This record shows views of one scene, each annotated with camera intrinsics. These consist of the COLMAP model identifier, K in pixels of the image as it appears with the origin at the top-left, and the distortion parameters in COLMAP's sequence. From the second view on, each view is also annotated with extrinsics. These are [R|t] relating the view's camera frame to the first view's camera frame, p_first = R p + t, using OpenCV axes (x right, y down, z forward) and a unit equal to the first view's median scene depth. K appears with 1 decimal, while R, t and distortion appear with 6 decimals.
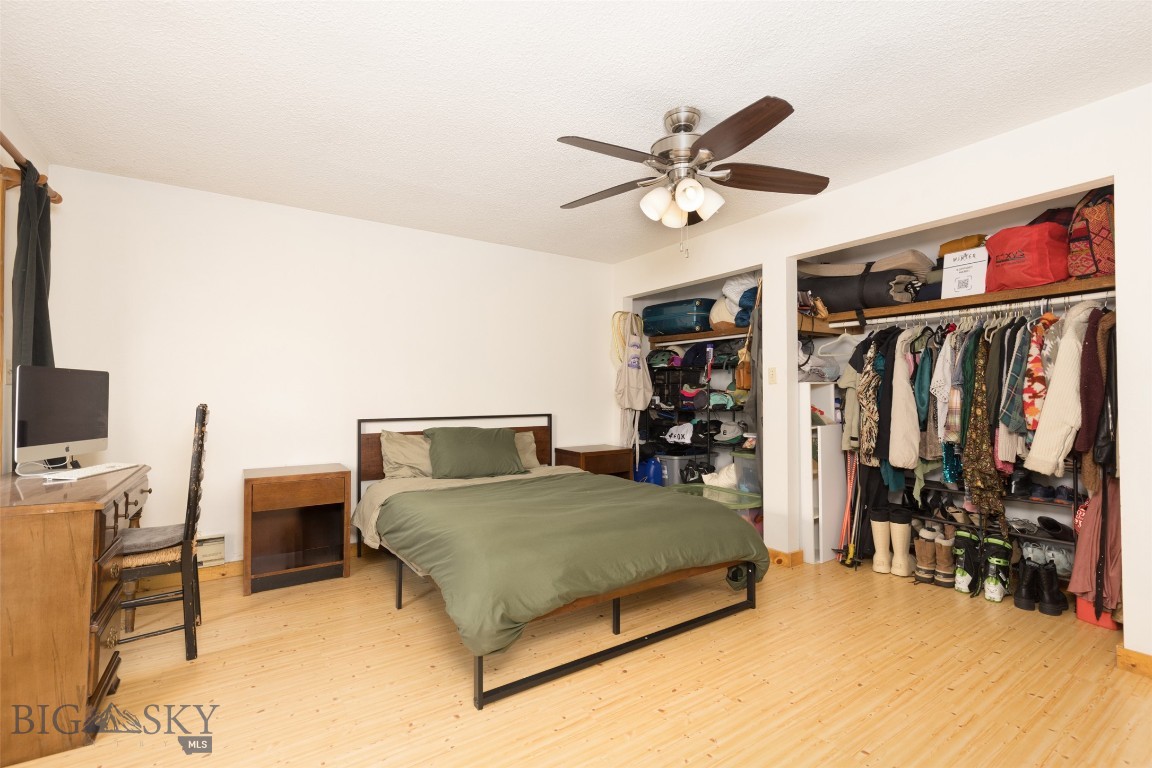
lens RADIAL K [[516.8, 0, 568.4], [0, 516.8, 383.5], [0, 0, 1]] dist [0.007211, -0.000059]
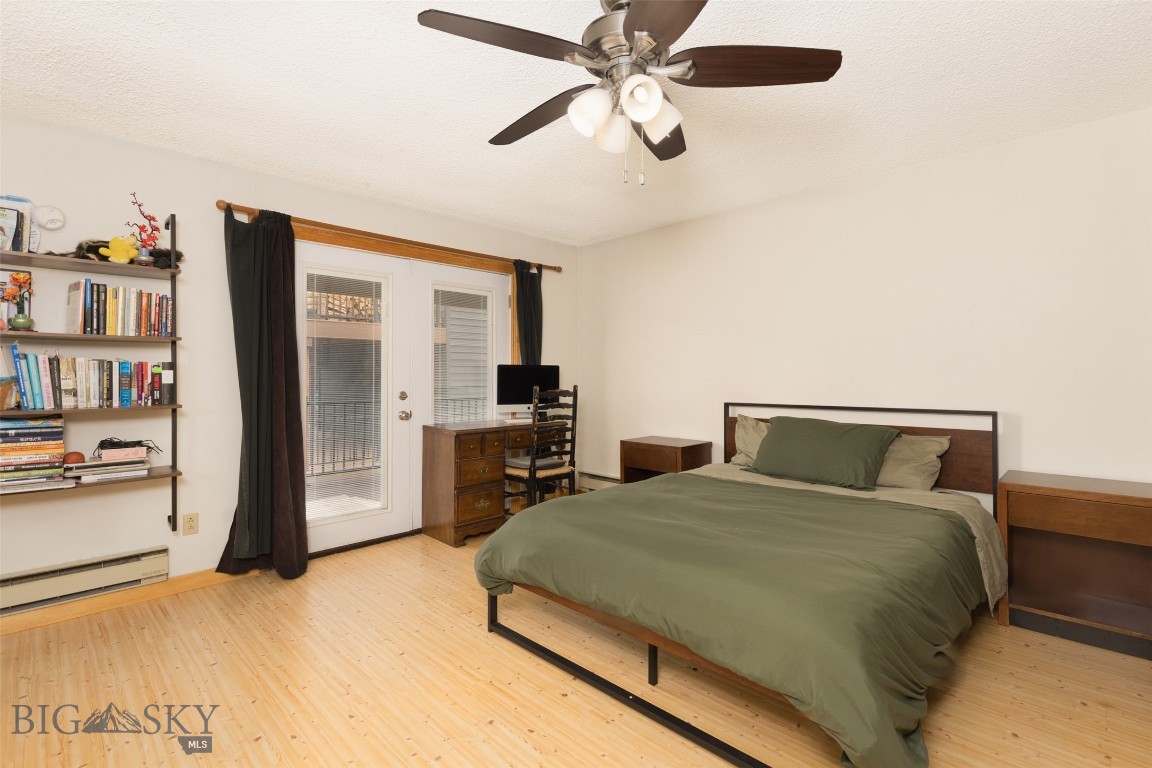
lens RADIAL K [[526.0, 0, 570.2], [0, 526.0, 375.5], [0, 0, 1]] dist [0.001861, -0.000227]
pose [[0.202550, -0.004366, -0.979262, 0.567439], [0.019796, 0.999804, -0.000363, 0.008644], [0.979072, -0.019312, 0.202597, 0.483395]]
